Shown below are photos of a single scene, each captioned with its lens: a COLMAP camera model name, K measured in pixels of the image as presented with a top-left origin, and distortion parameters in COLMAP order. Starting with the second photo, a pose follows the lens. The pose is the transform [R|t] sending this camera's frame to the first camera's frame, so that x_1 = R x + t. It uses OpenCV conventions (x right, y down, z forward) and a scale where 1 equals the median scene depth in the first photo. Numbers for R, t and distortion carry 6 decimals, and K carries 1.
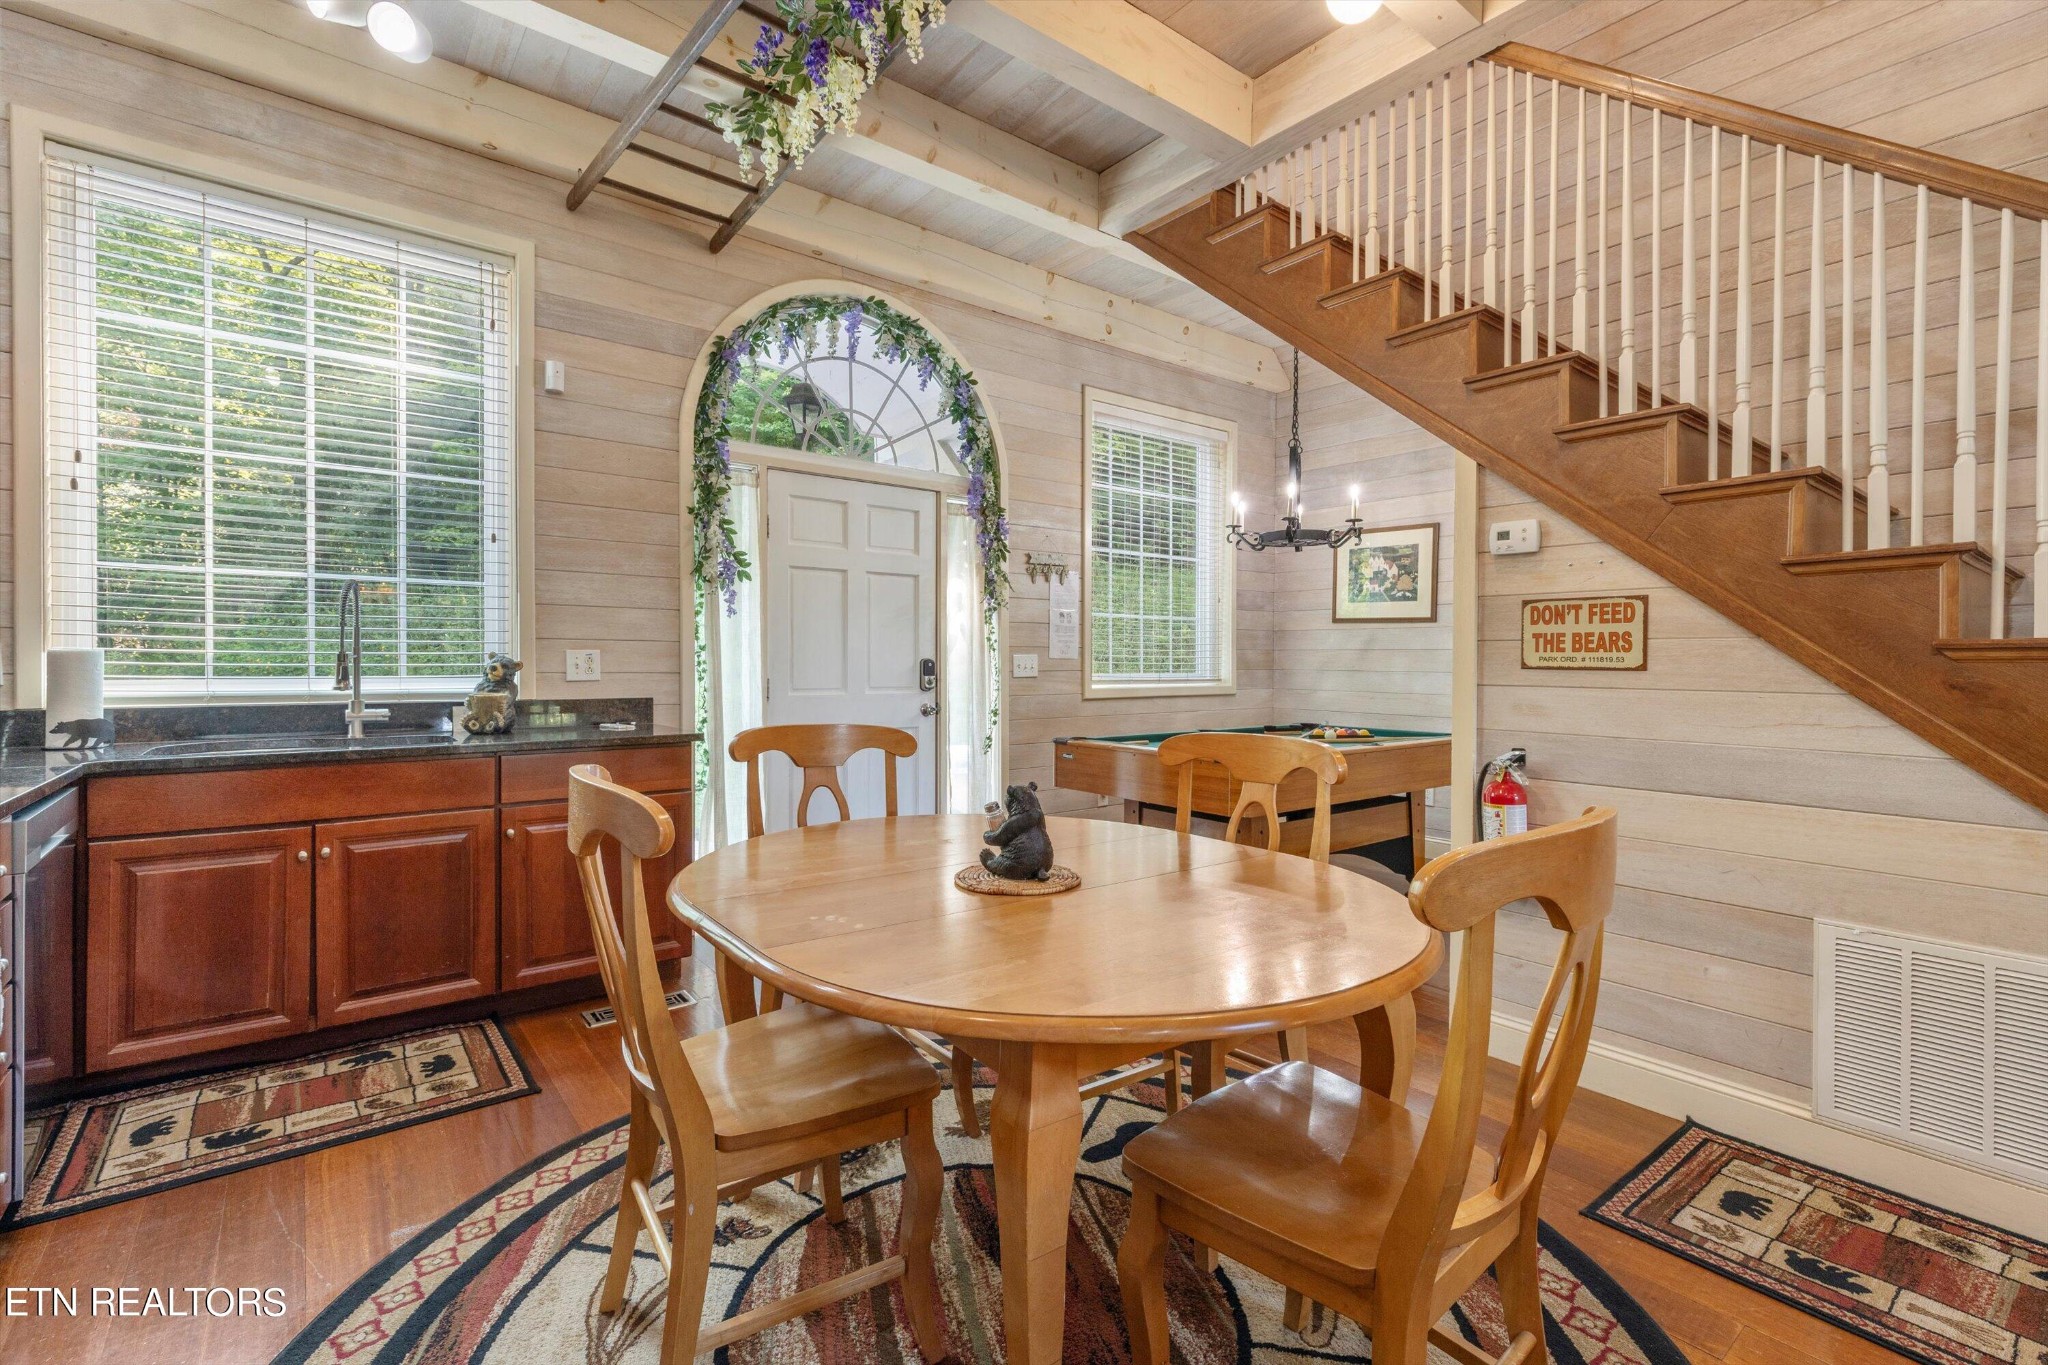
lens RADIAL K [[901.9, 0, 1022.2], [0, 901.9, 671.6], [0, 0, 1]] dist [-0.000291, 0.000040]
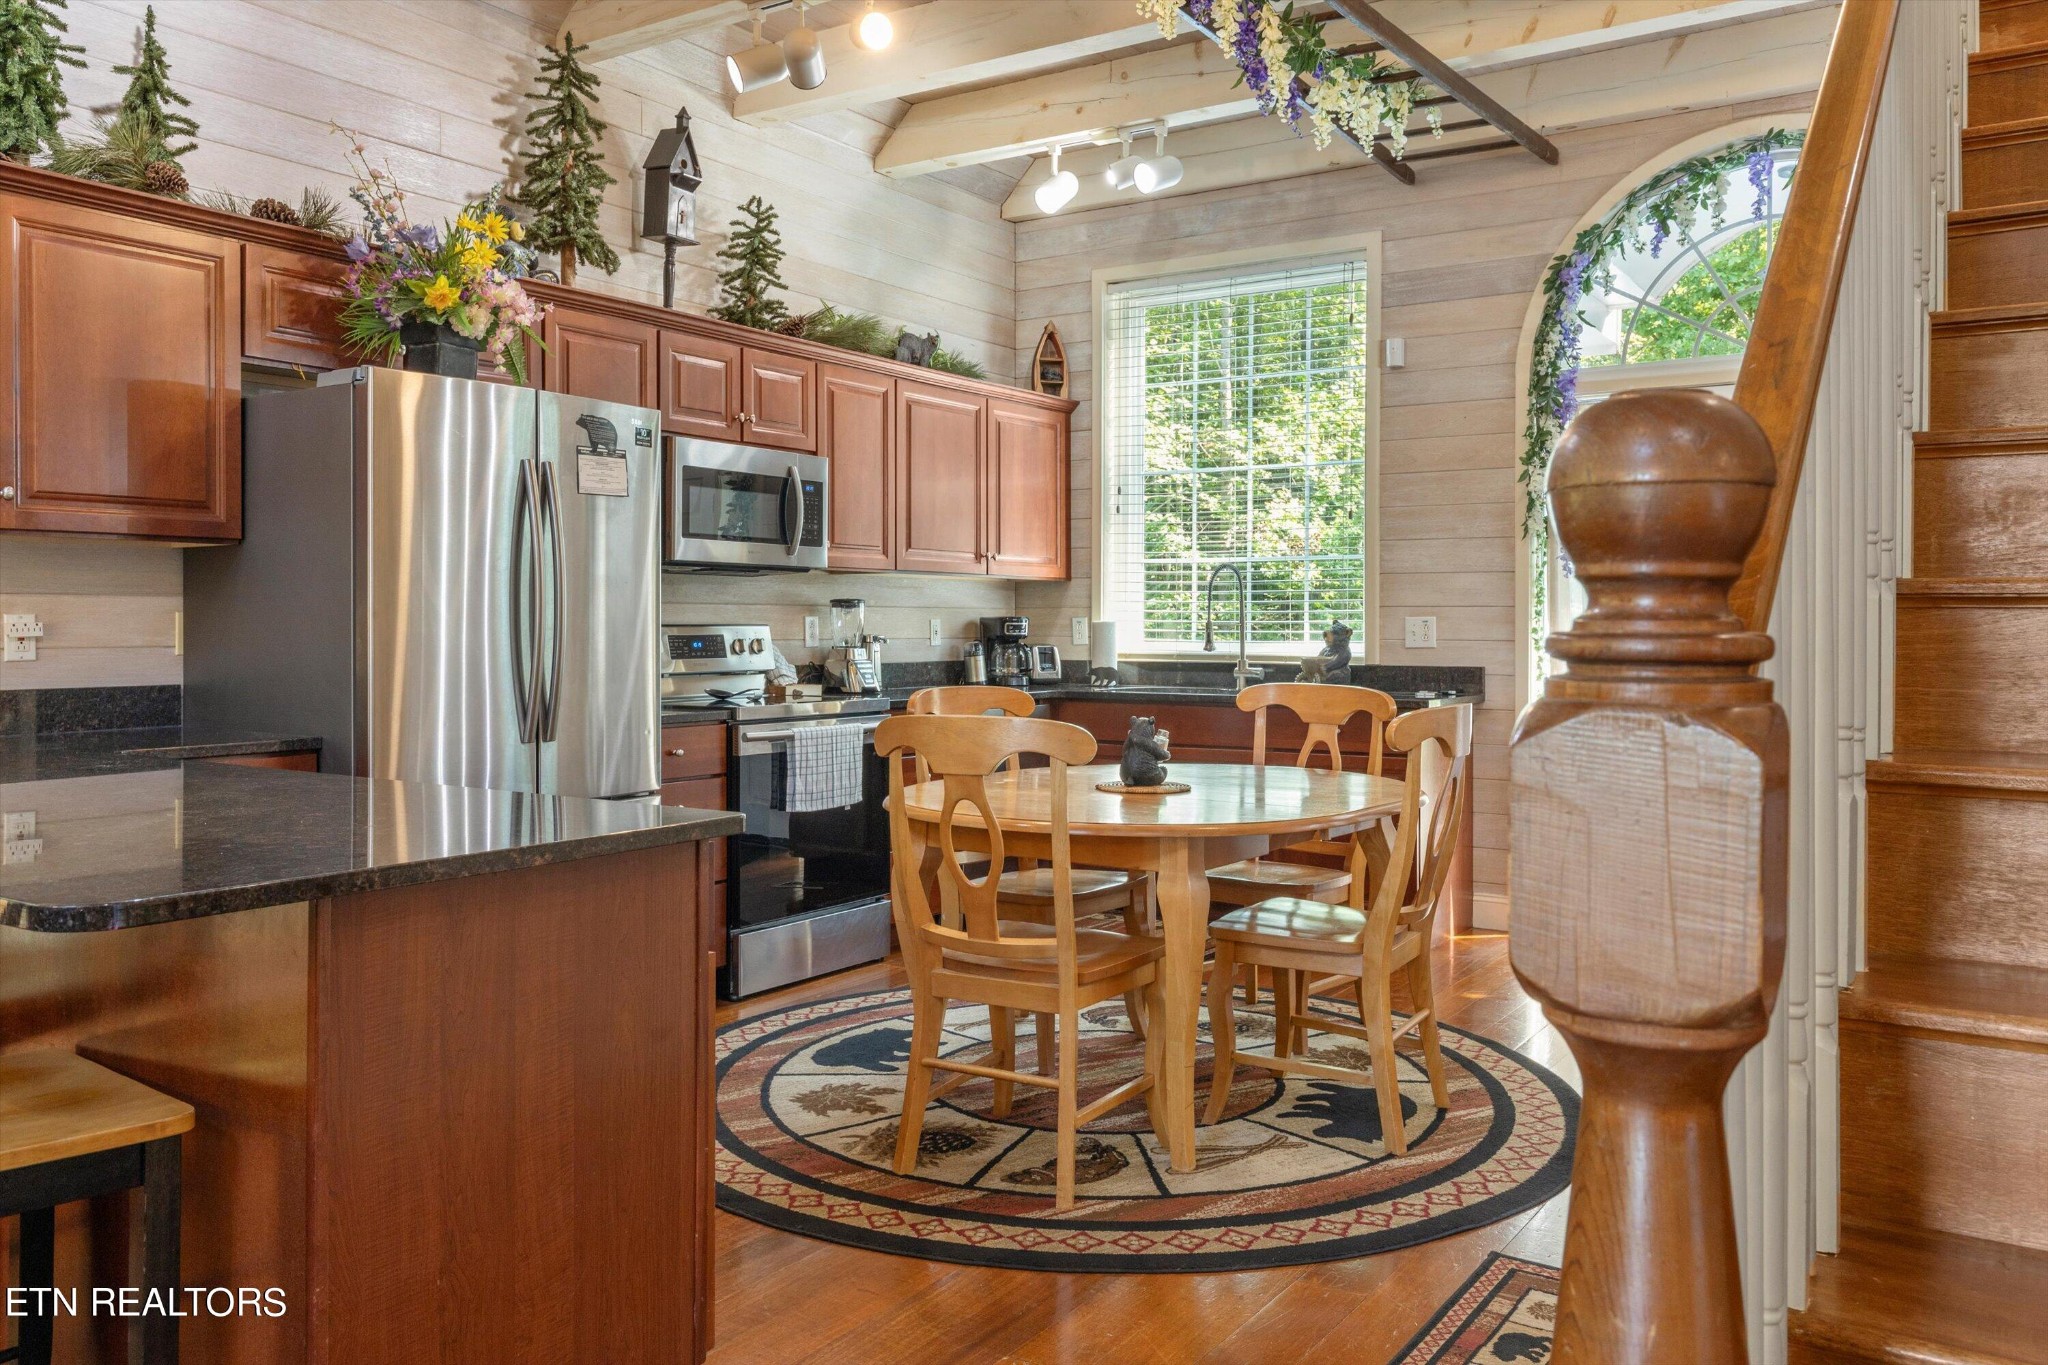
lens RADIAL K [[1589.1, 0, 1034.5], [0, 1589.1, 624.5], [0, 0, 1]] dist [0.007528, 0.004267]
pose [[0.314286, -0.004039, -0.949320, 0.978407], [-0.009734, 0.999925, -0.007477, 0.001868], [0.949278, 0.011590, 0.314223, 0.035383]]
